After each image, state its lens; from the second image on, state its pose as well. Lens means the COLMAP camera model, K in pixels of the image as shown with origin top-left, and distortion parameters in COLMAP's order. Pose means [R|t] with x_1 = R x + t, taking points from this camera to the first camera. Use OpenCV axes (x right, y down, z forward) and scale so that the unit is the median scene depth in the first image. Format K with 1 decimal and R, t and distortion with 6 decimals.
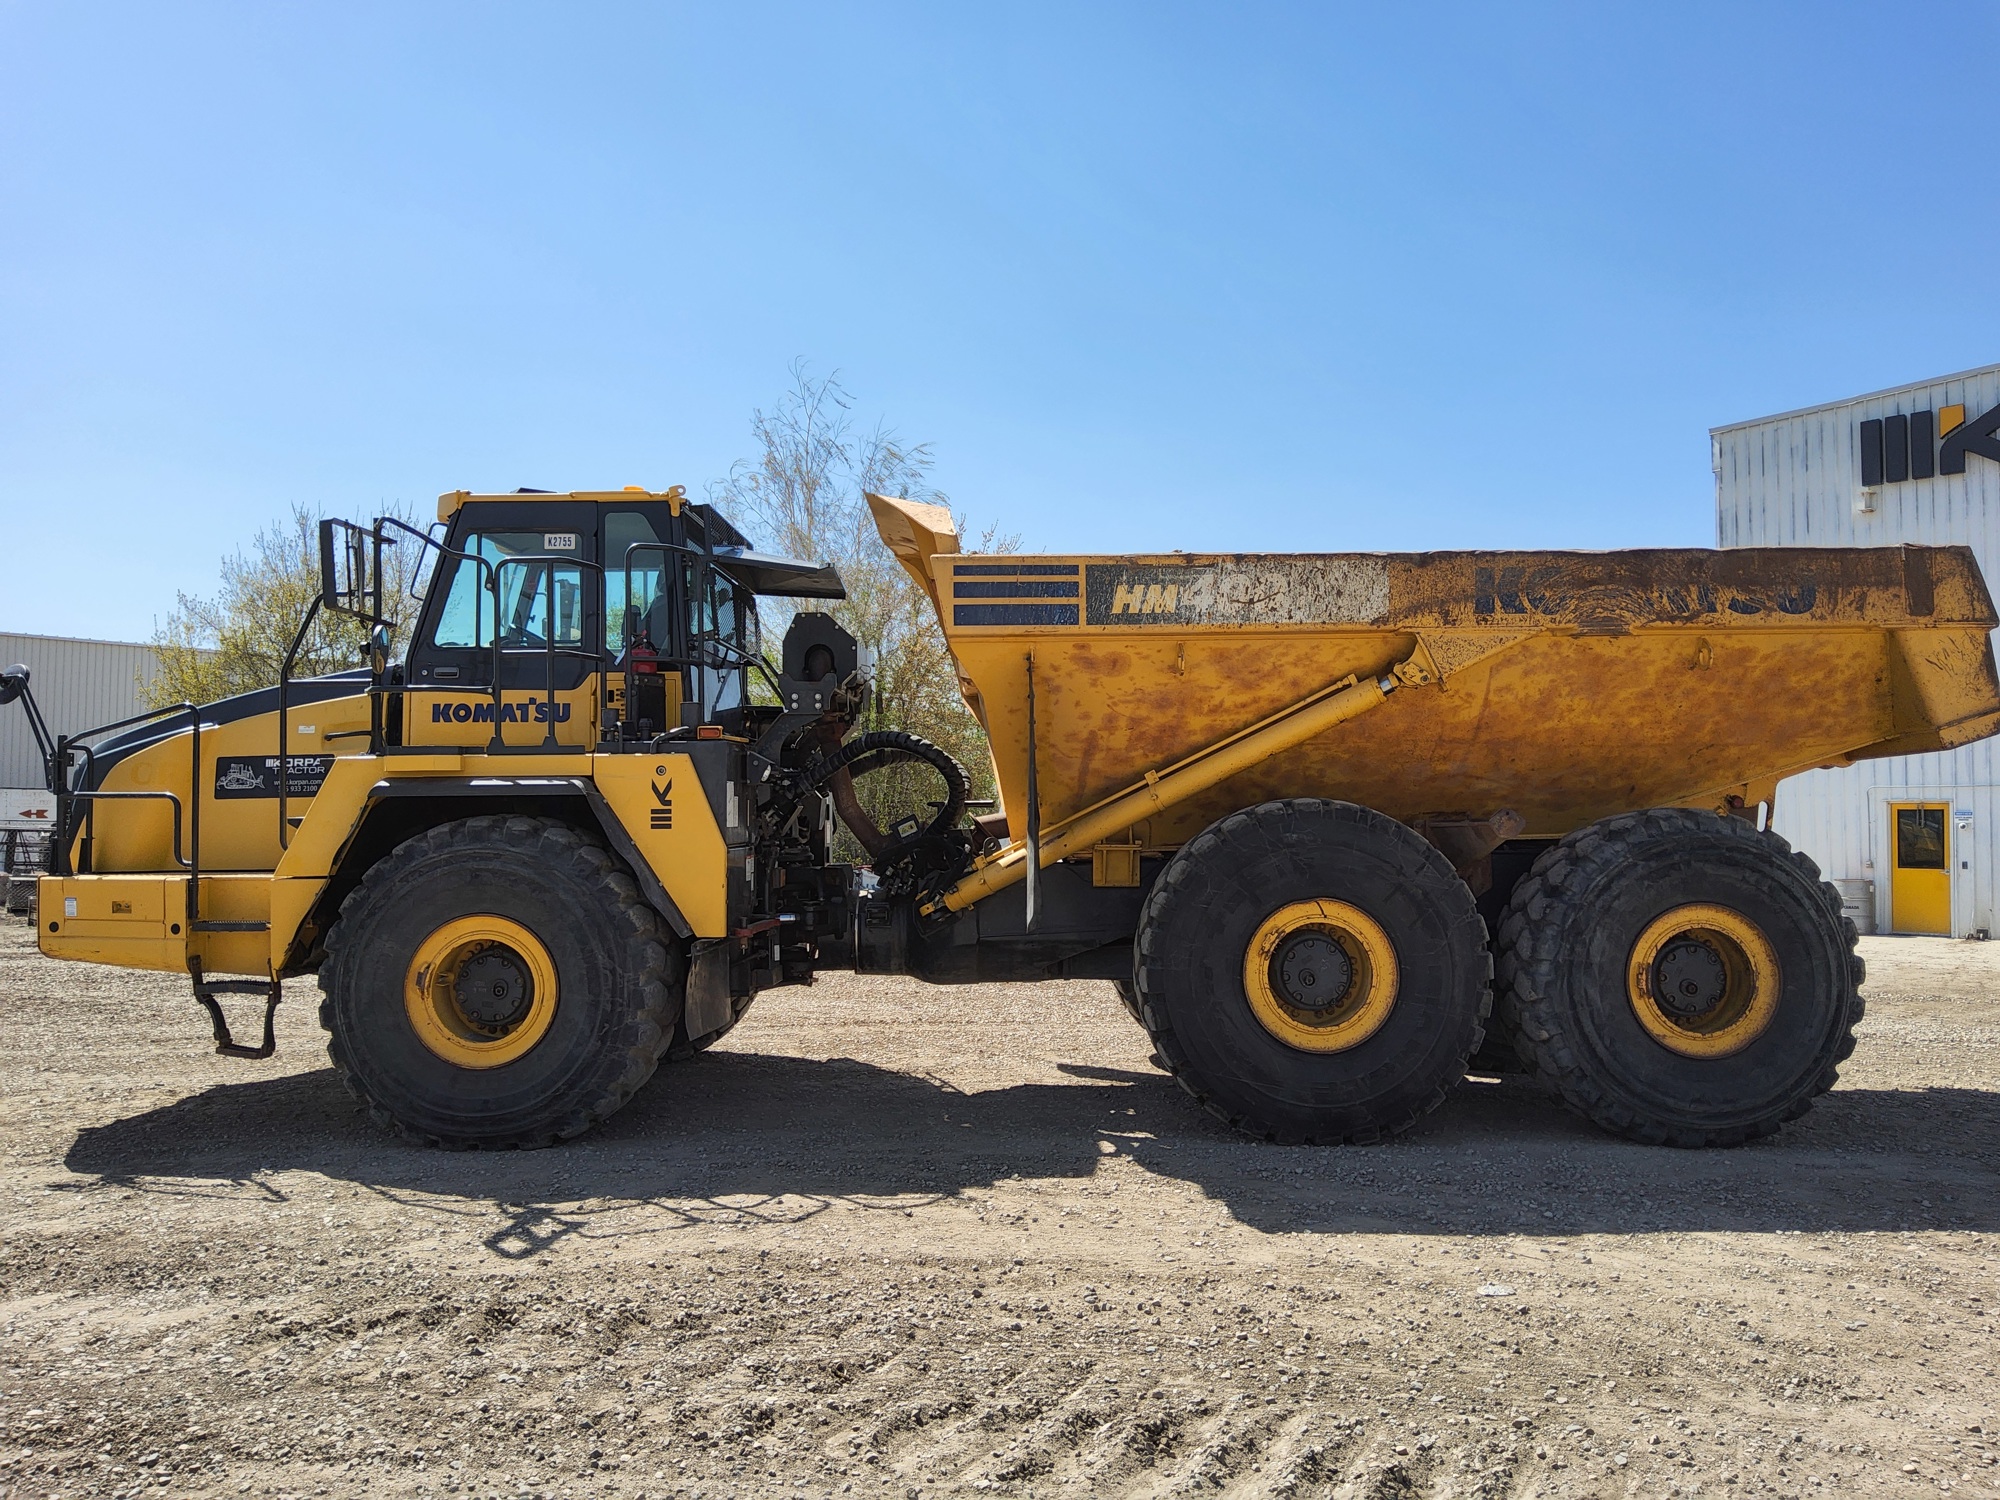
lens RADIAL K [[1498.3, 0, 1000.0], [0, 1498.3, 750.0], [0, 0, 1]] dist [0.071795, -0.109979]
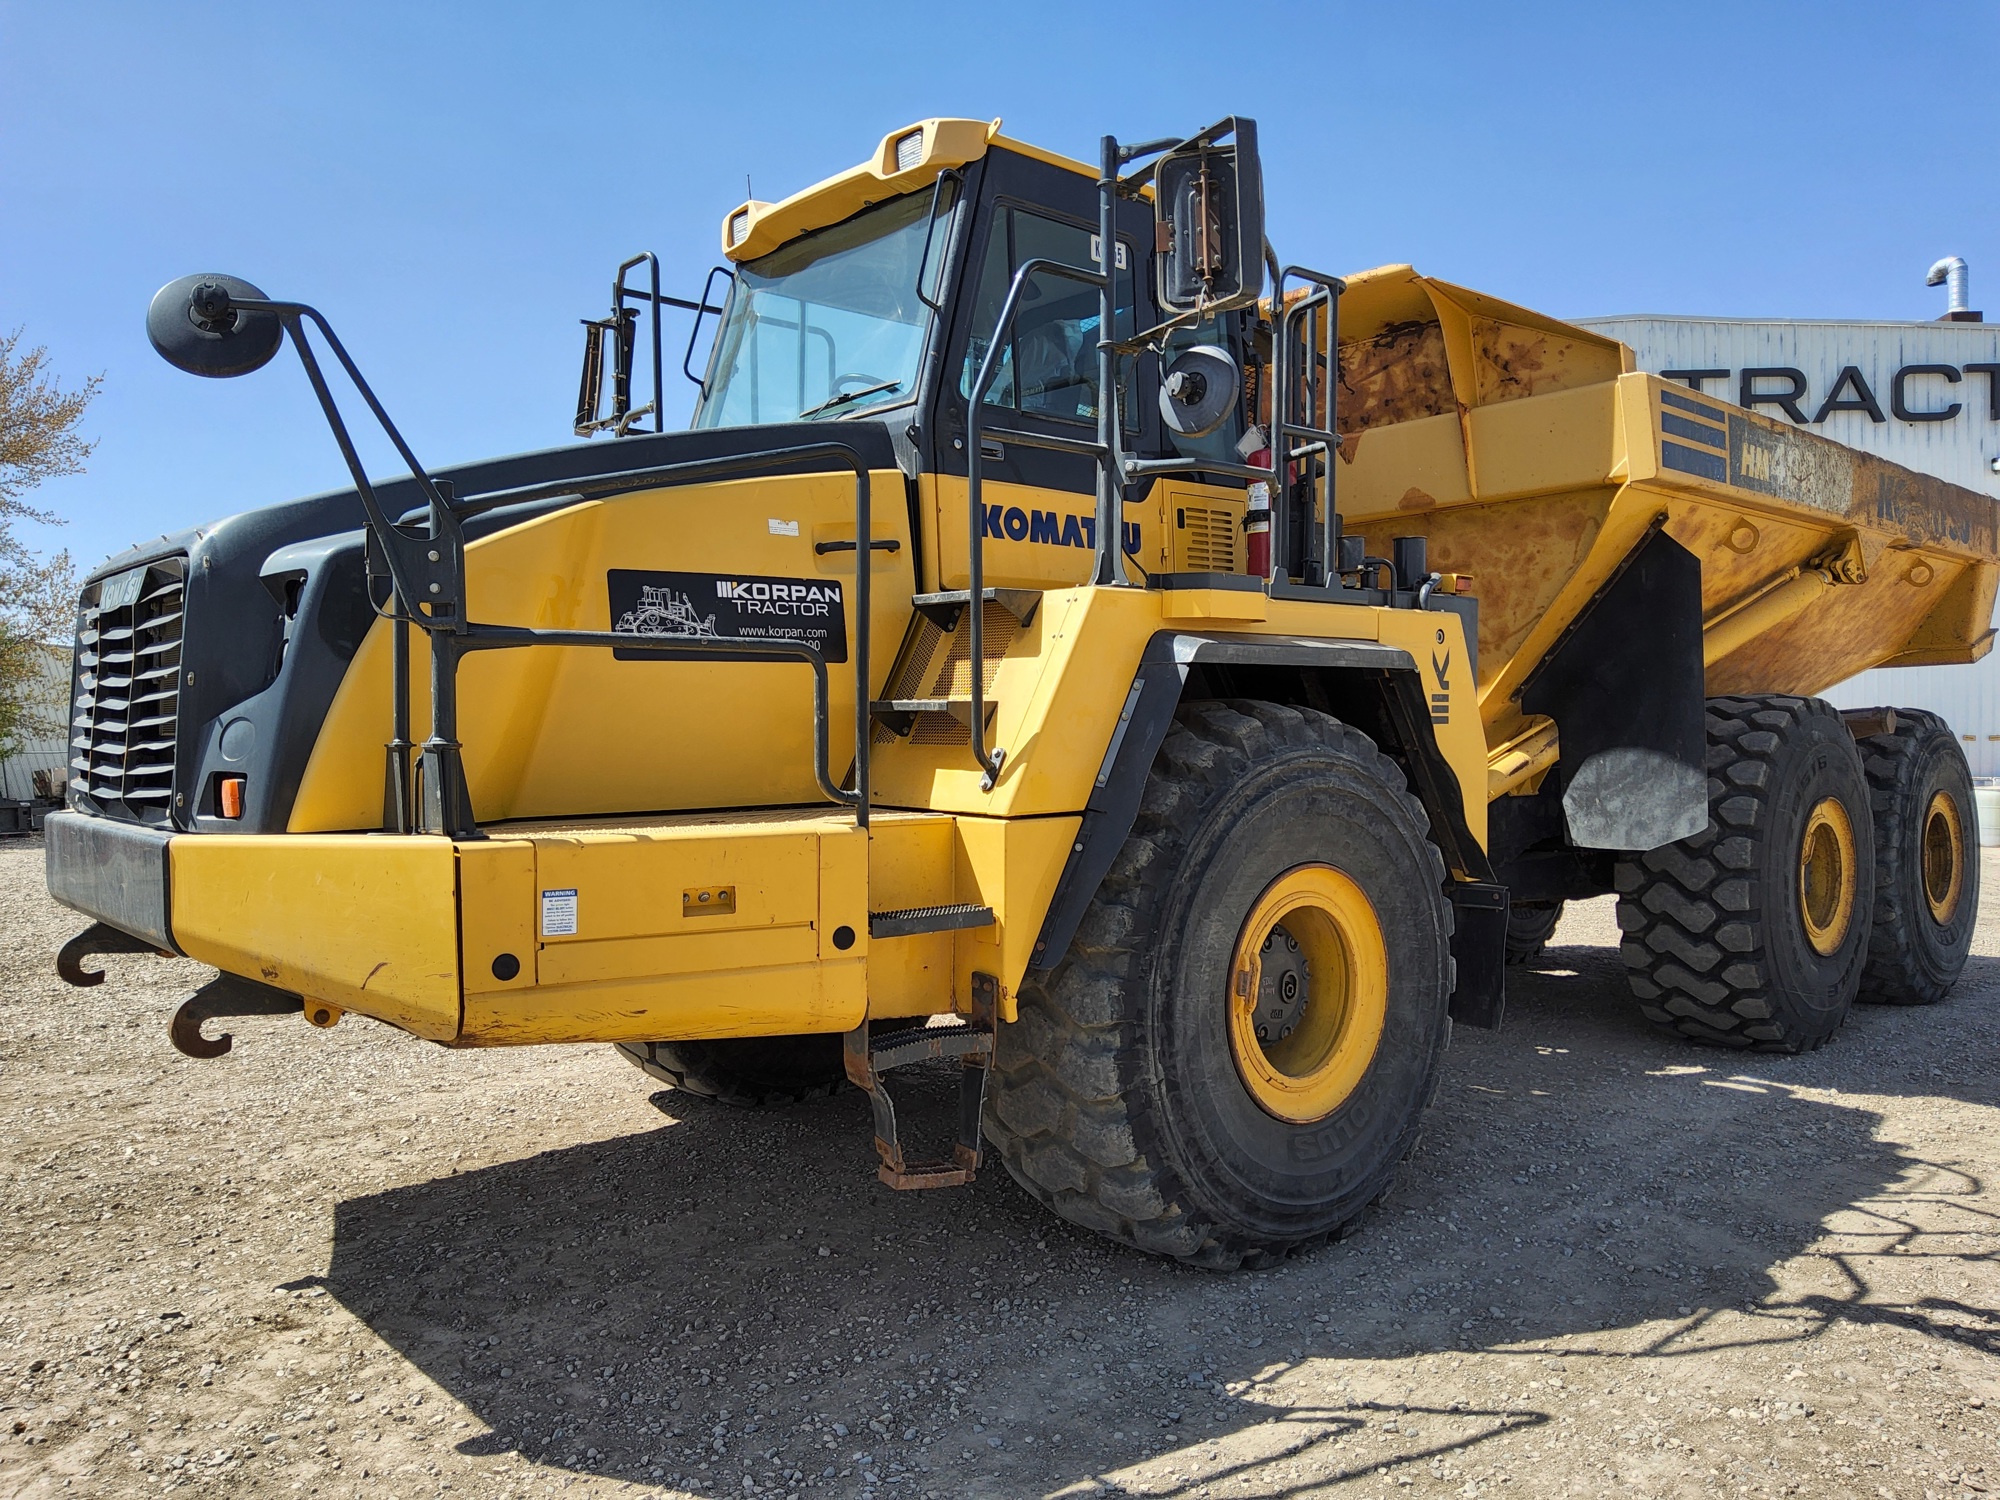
lens RADIAL K [[1498.3, 0, 1000.0], [0, 1498.3, 750.0], [0, 0, 1]] dist [0.071795, -0.109979]
pose [[0.726389, -0.010451, 0.687204, -0.837555], [-0.027775, 0.998621, 0.044545, 0.040098], [-0.686722, -0.051444, 0.725097, 0.652211]]
